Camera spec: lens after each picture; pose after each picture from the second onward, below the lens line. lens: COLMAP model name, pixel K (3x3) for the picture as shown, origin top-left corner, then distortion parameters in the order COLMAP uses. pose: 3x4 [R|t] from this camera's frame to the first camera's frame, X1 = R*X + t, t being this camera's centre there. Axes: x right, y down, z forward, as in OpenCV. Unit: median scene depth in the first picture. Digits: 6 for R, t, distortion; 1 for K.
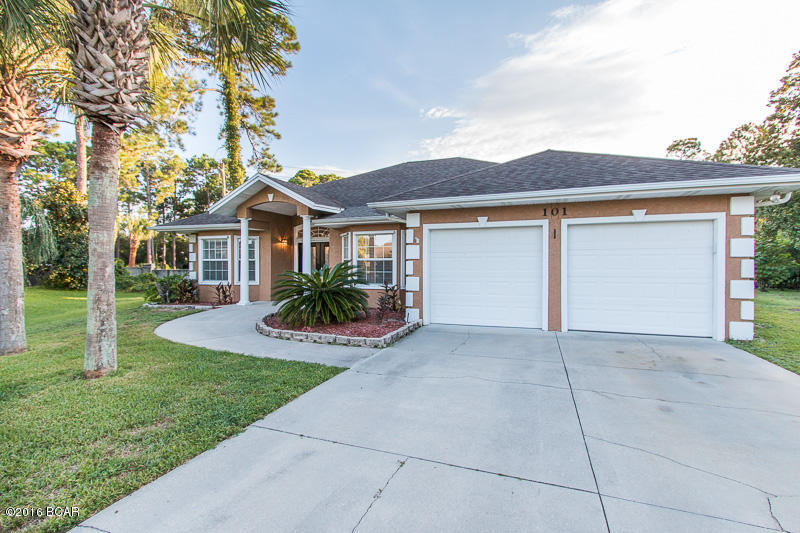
lens RADIAL K [[364.7, 0, 398.8], [0, 364.7, 265.7], [0, 0, 1]] dist [0.003639, 0.000161]
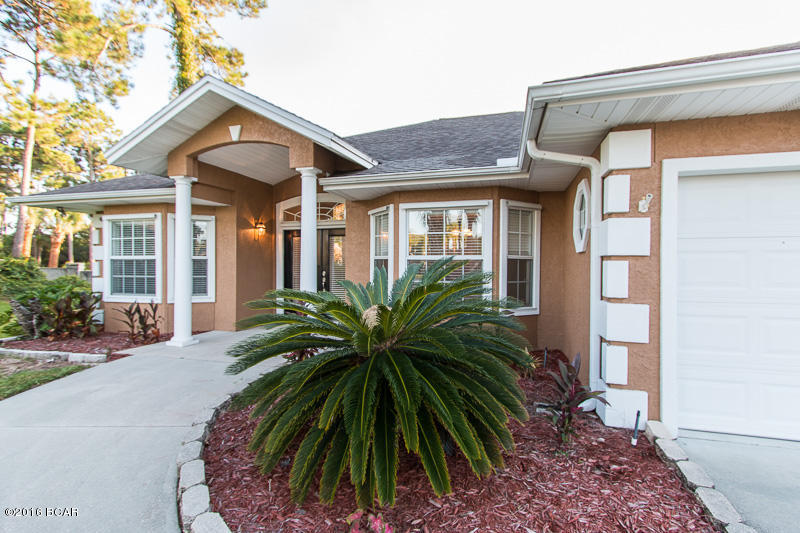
lens RADIAL K [[374.1, 0, 401.4], [0, 374.1, 266.1], [0, 0, 1]] dist [0.001652, -0.000932]
pose [[0.997498, 0.003010, 0.070627, -0.165631], [-0.003066, 0.999995, 0.000681, -0.005554], [-0.070625, -0.000896, 0.997503, 0.491077]]
